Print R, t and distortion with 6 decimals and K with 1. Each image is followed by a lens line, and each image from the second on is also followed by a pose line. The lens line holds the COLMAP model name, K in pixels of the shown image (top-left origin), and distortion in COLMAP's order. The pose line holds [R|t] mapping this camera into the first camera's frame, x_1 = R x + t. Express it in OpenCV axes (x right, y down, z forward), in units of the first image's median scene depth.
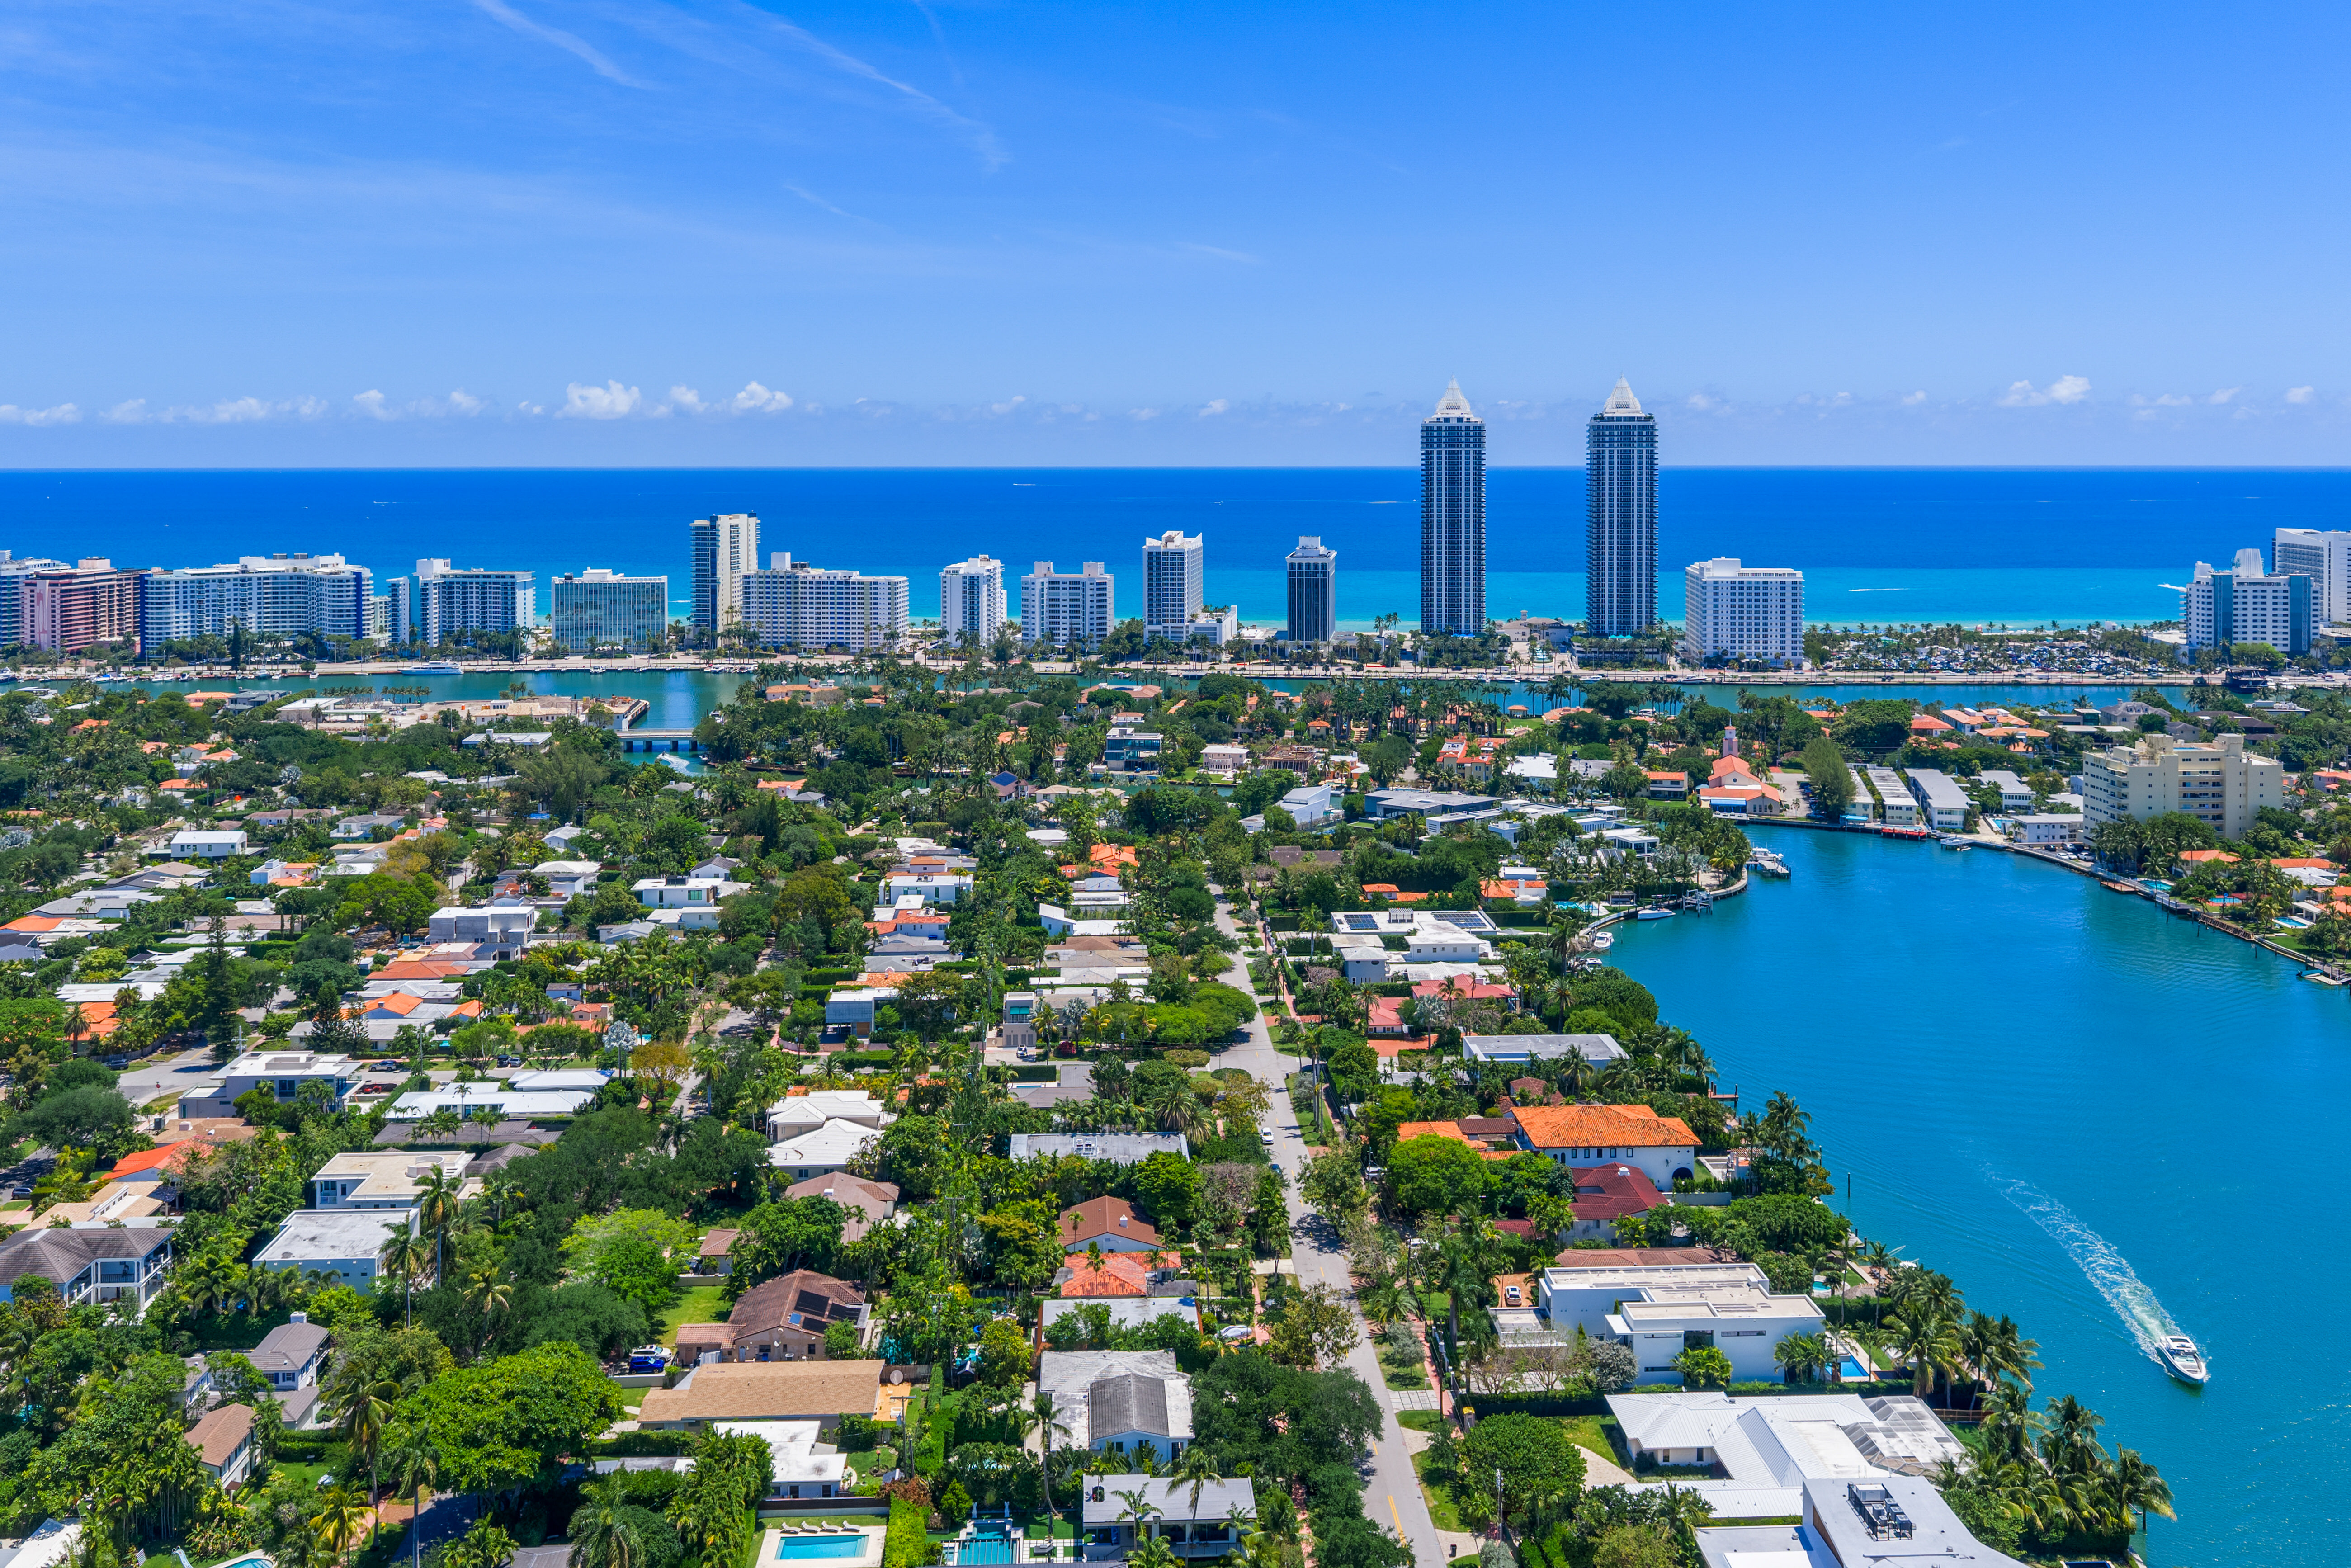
lens RADIAL K [[1977.3, 0, 1182.0], [0, 1977.3, 777.4], [0, 0, 1]] dist [0.022397, -0.050053]
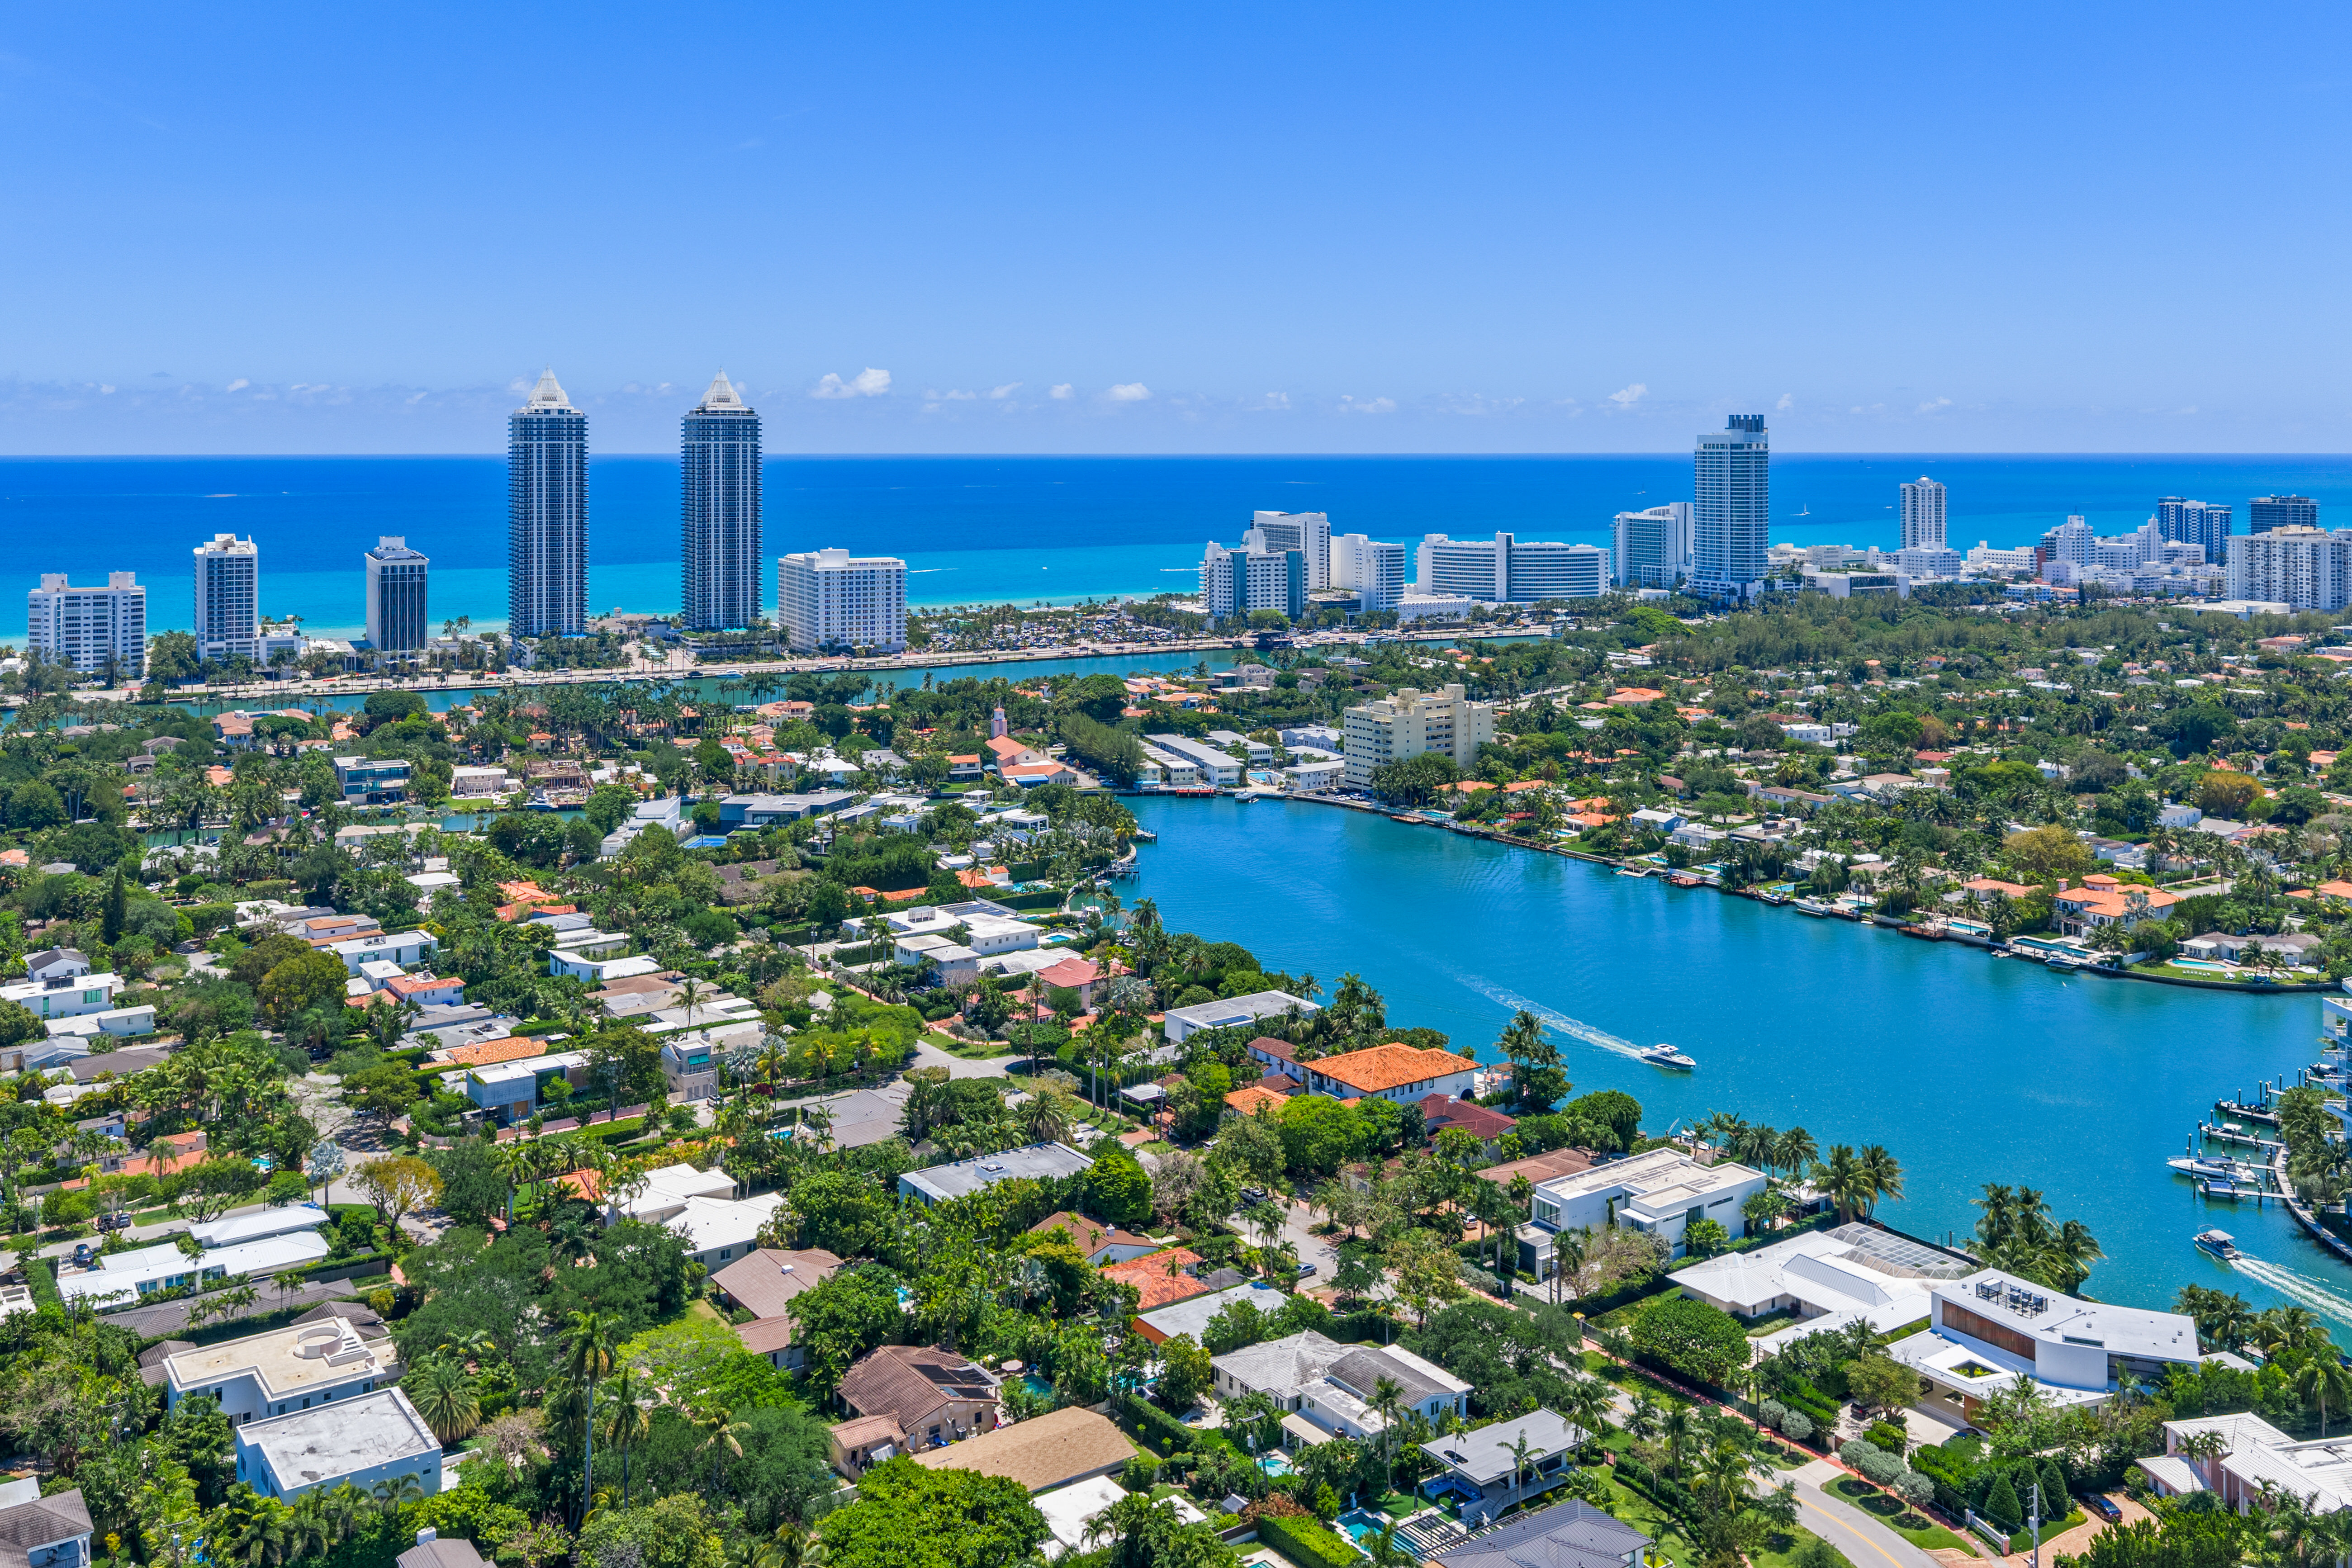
lens RADIAL K [[1978.0, 0, 1161.3], [0, 1978.0, 791.3], [0, 0, 1]] dist [0.022397, -0.050053]
pose [[0.852371, -0.090158, 0.515107, -0.122165], [0.083787, 0.995846, 0.035654, -0.007293], [-0.516181, 0.012768, 0.856384, 0.030920]]
